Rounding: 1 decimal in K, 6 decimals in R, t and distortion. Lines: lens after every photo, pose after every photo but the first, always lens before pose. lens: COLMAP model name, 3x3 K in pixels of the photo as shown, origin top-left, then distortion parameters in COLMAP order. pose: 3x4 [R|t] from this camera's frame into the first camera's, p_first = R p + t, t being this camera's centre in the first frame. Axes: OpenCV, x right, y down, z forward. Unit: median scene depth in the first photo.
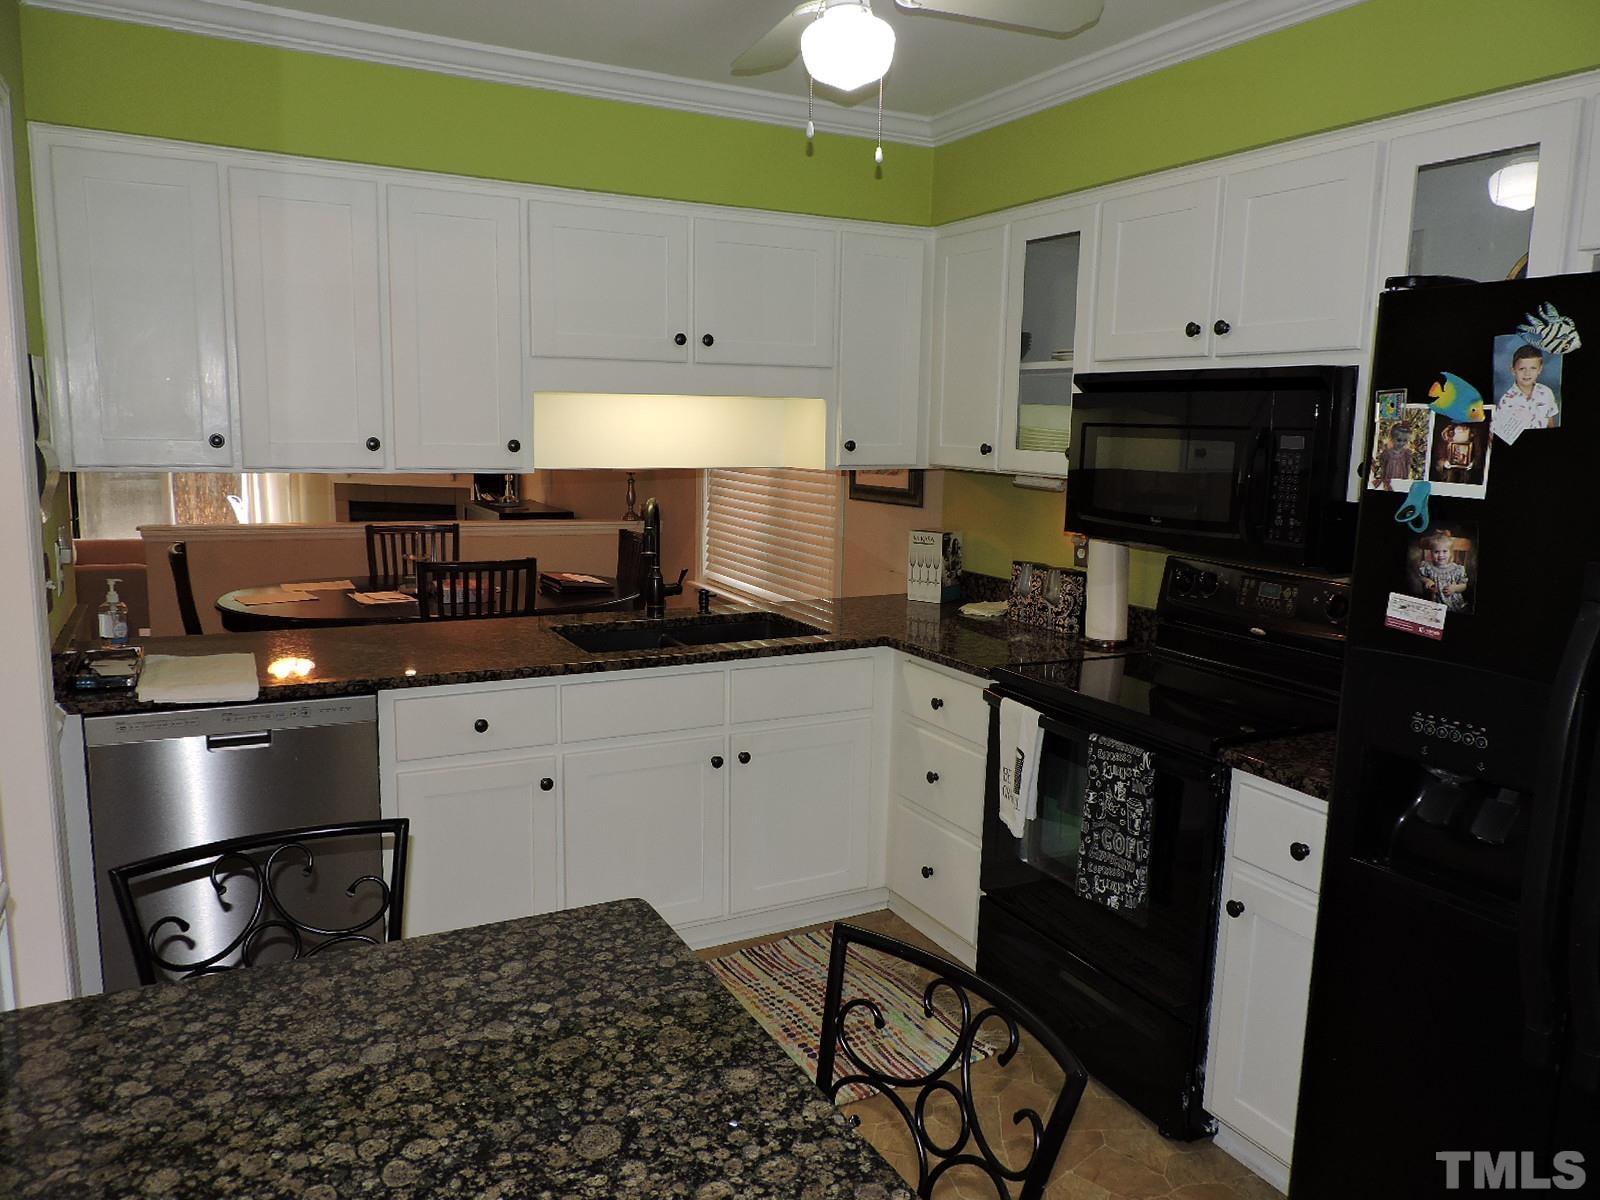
lens RADIAL K [[1141.1, 0, 812.8], [0, 1141.1, 604.6], [0, 0, 1]] dist [-0.022031, 0.010016]
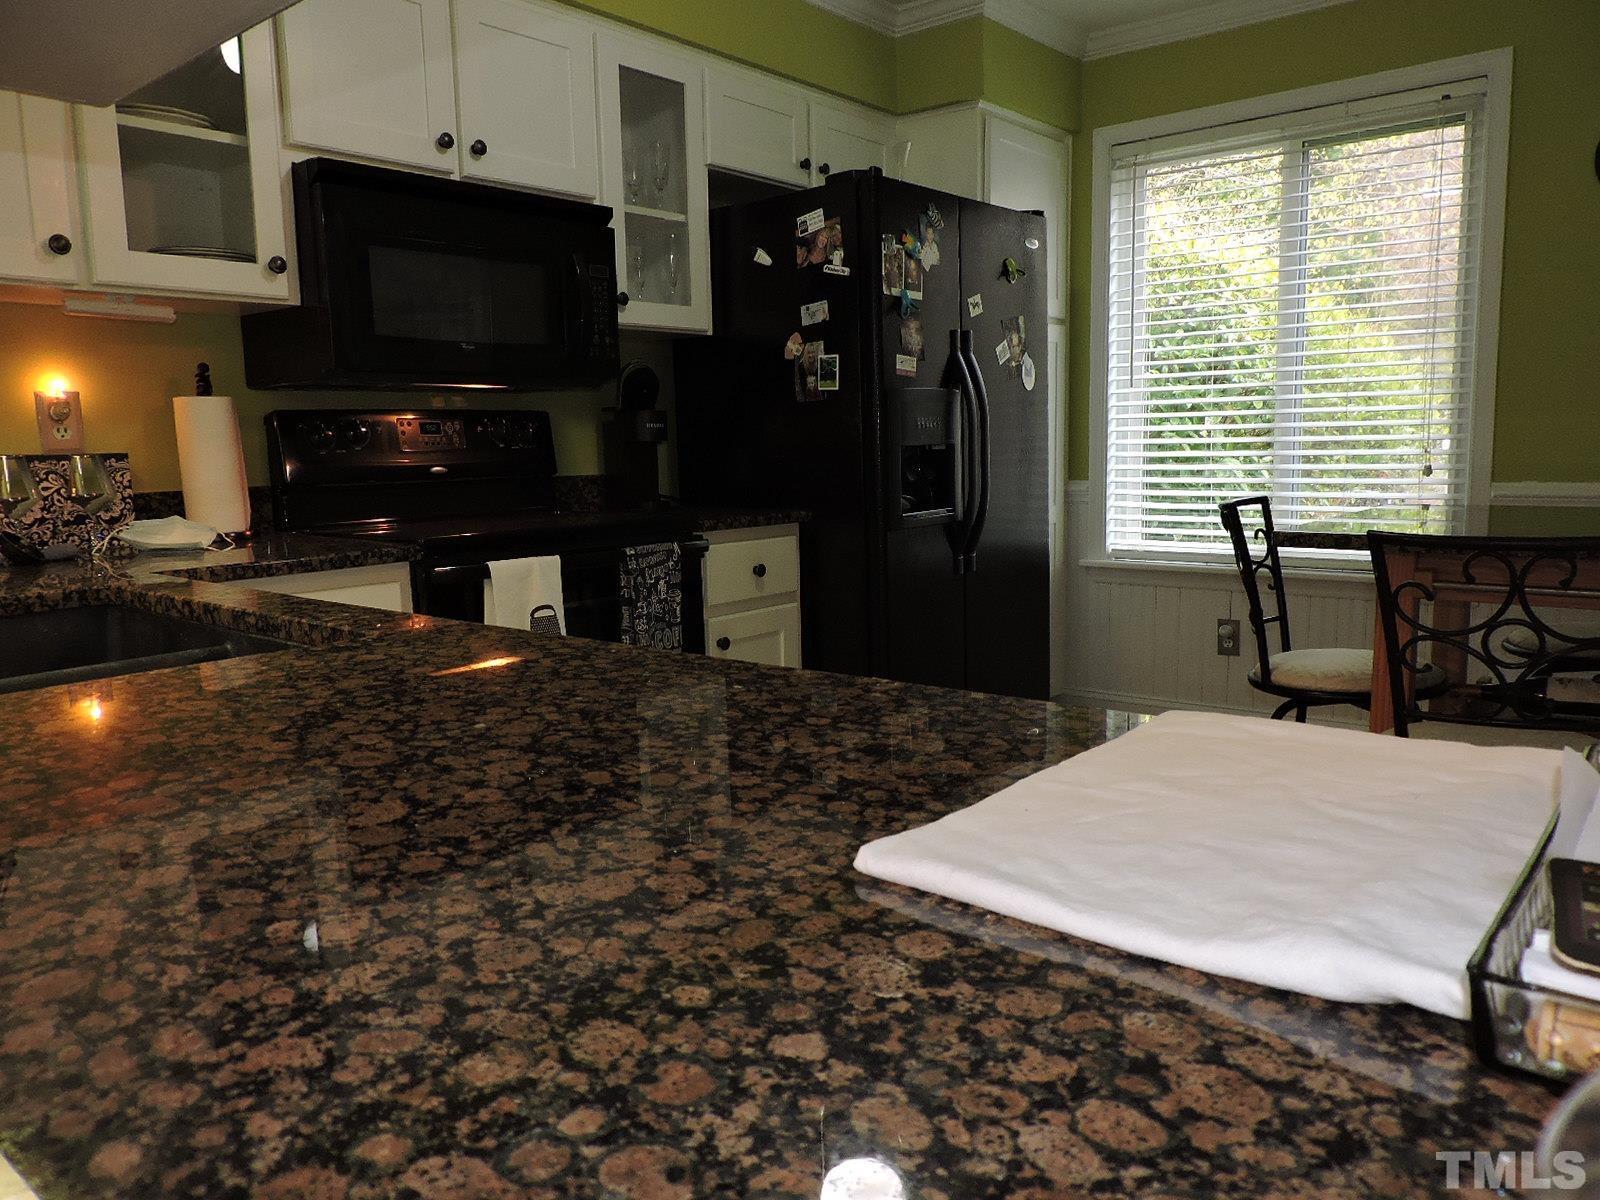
lens RADIAL K [[1141.1, 0, 807.7], [0, 1141.1, 590.5], [0, 0, 1]] dist [-0.022031, 0.010016]
pose [[-0.370547, -0.139952, 0.918209, -0.777487], [0.162457, 0.963578, 0.212427, -0.039315], [-0.914496, 0.227883, -0.334315, 1.270893]]
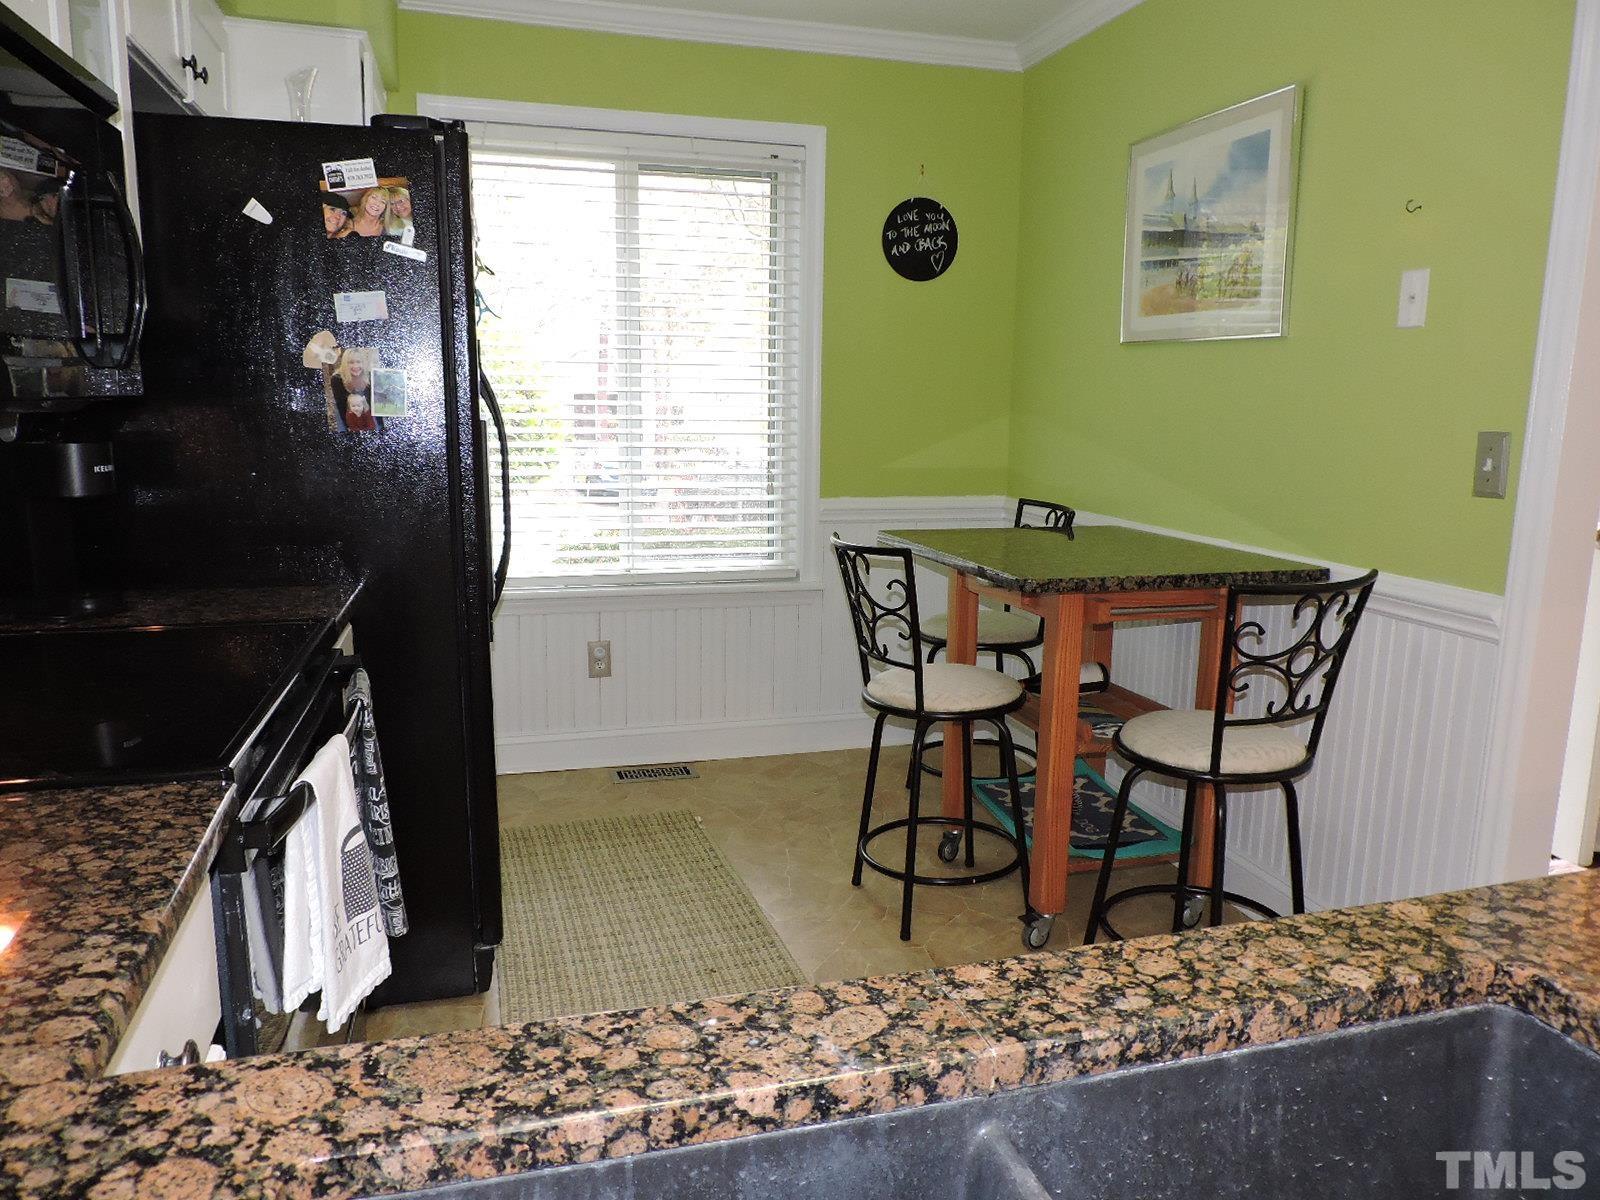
lens RADIAL K [[1141.1, 0, 790.2], [0, 1141.1, 613.8], [0, 0, 1]] dist [-0.022031, 0.010016]
pose [[-0.971715, -0.073740, 0.224350, -0.119793], [0.006687, 0.941028, 0.338262, -0.138456], [-0.236063, 0.330195, -0.913918, 1.585701]]
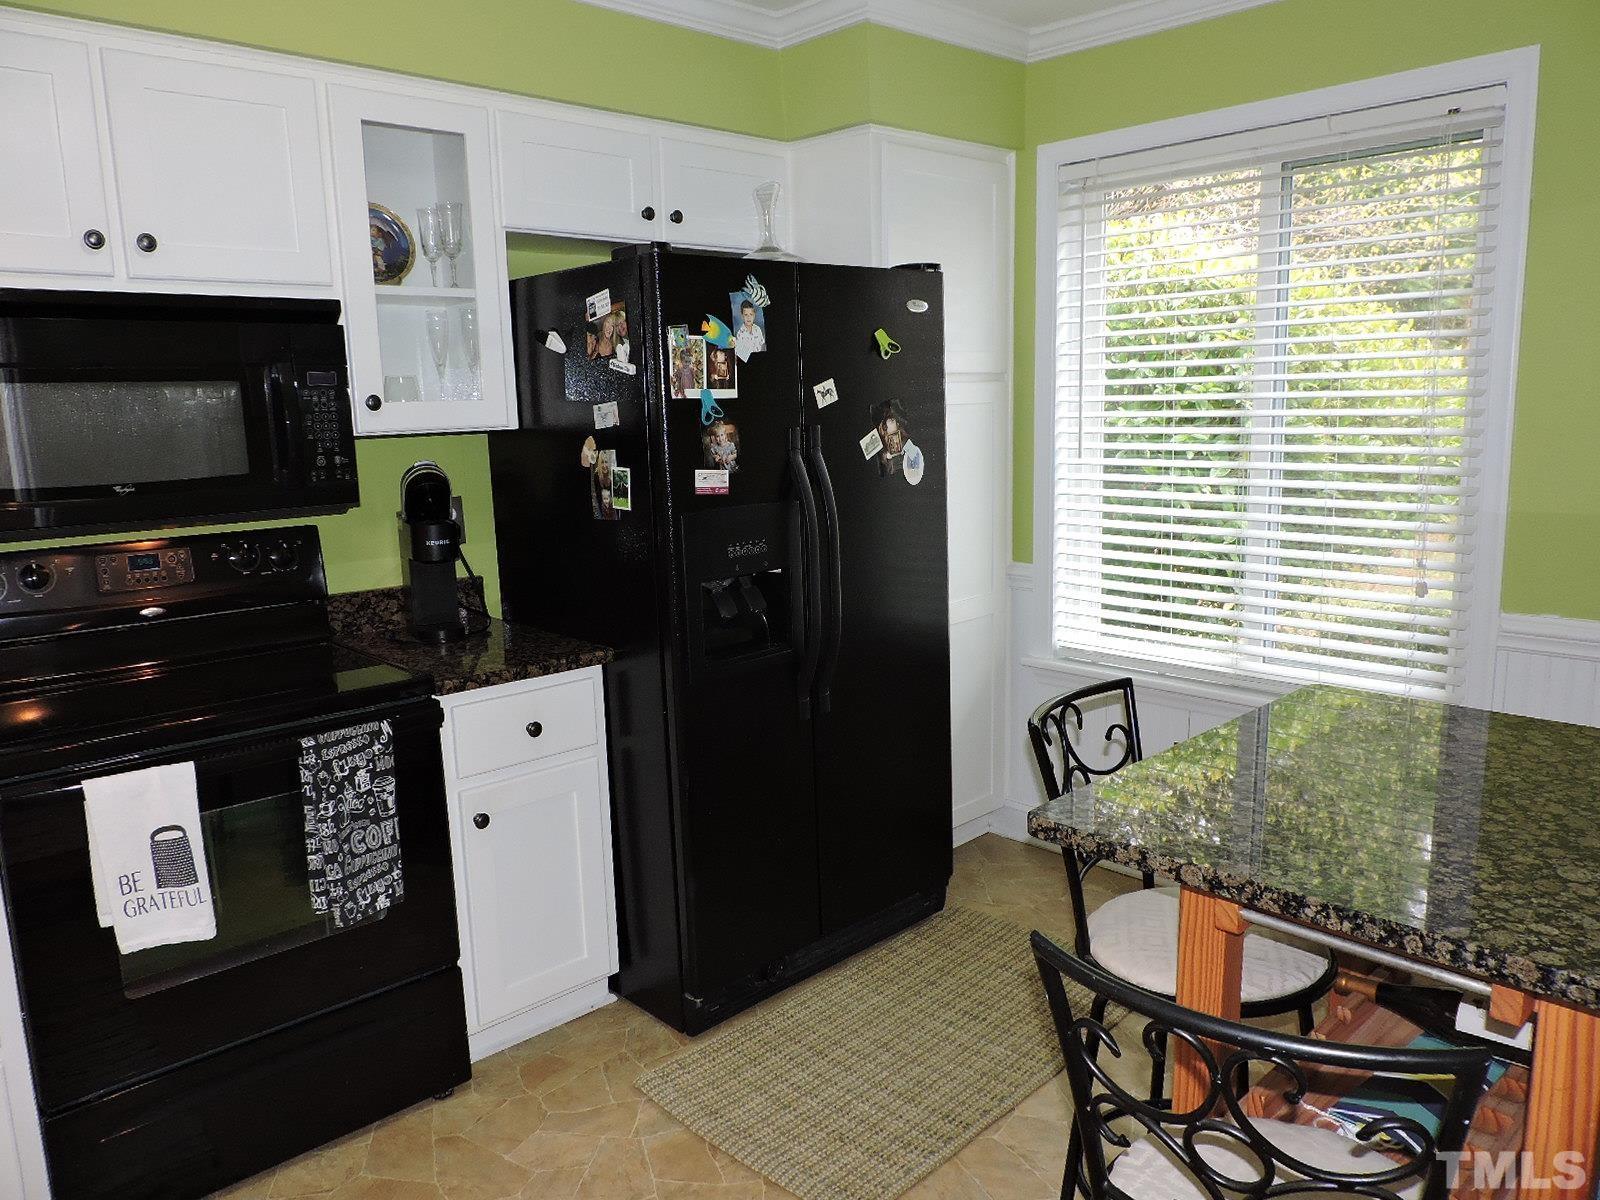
lens RADIAL K [[1141.1, 0, 800.5], [0, 1141.1, 603.2], [0, 0, 1]] dist [-0.022031, 0.010016]
pose [[-0.261578, -0.187552, 0.946785, -0.638388], [0.173873, 0.955734, 0.237363, -0.118343], [-0.949392, 0.226709, -0.217389, 0.867043]]
